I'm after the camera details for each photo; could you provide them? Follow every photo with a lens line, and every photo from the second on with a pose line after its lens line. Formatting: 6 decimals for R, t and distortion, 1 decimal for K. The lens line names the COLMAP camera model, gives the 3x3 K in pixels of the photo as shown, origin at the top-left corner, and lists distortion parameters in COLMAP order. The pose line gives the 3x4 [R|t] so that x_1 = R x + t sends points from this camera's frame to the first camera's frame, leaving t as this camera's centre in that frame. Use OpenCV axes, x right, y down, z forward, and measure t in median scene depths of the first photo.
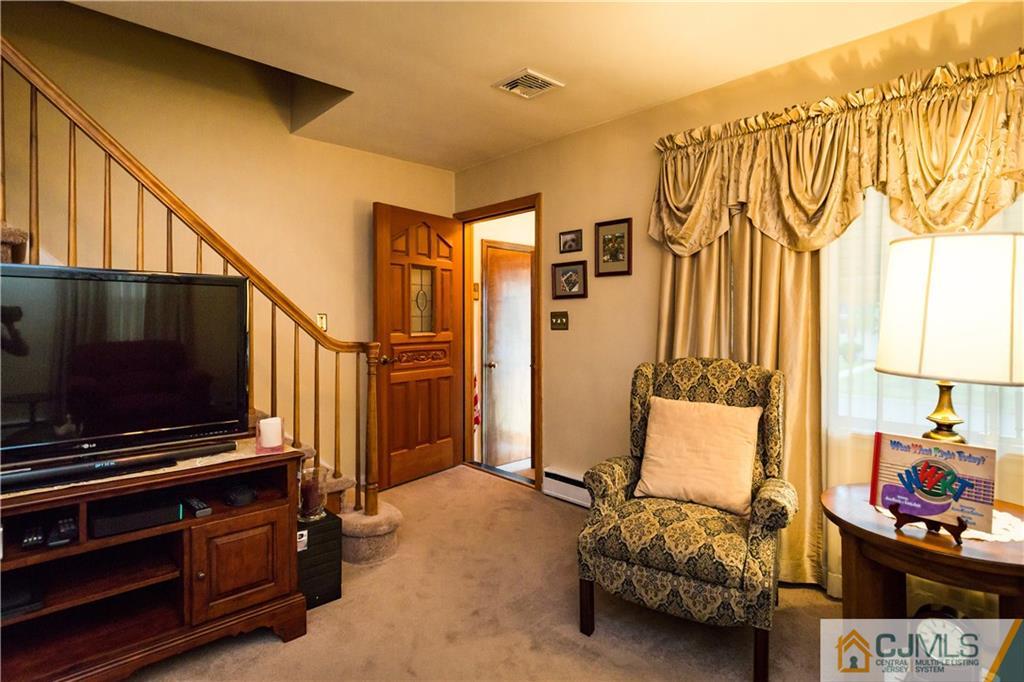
lens RADIAL K [[566.9, 0, 513.6], [0, 566.9, 333.9], [0, 0, 1]] dist [0.003931, 0.001115]
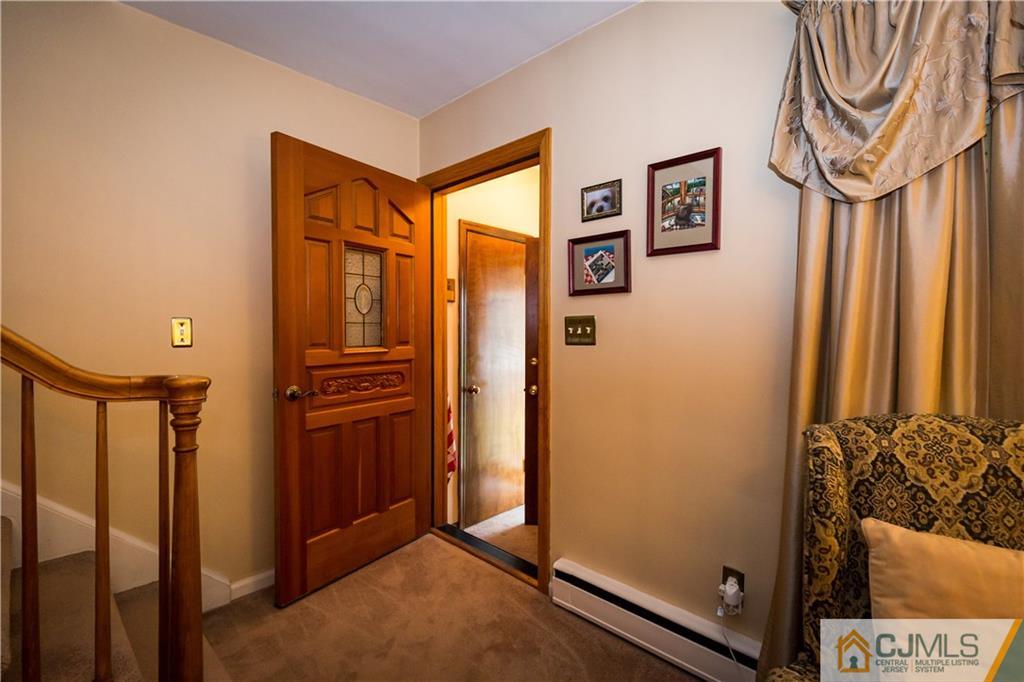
lens RADIAL K [[478.5, 0, 562.0], [0, 478.5, 340.0], [0, 0, 1]] dist [0.000165, -0.000122]
pose [[0.990490, 0.002397, 0.137561, -0.010424], [-0.001709, 0.999985, -0.005120, -0.008845], [-0.137571, 0.004836, 0.990480, 0.427503]]
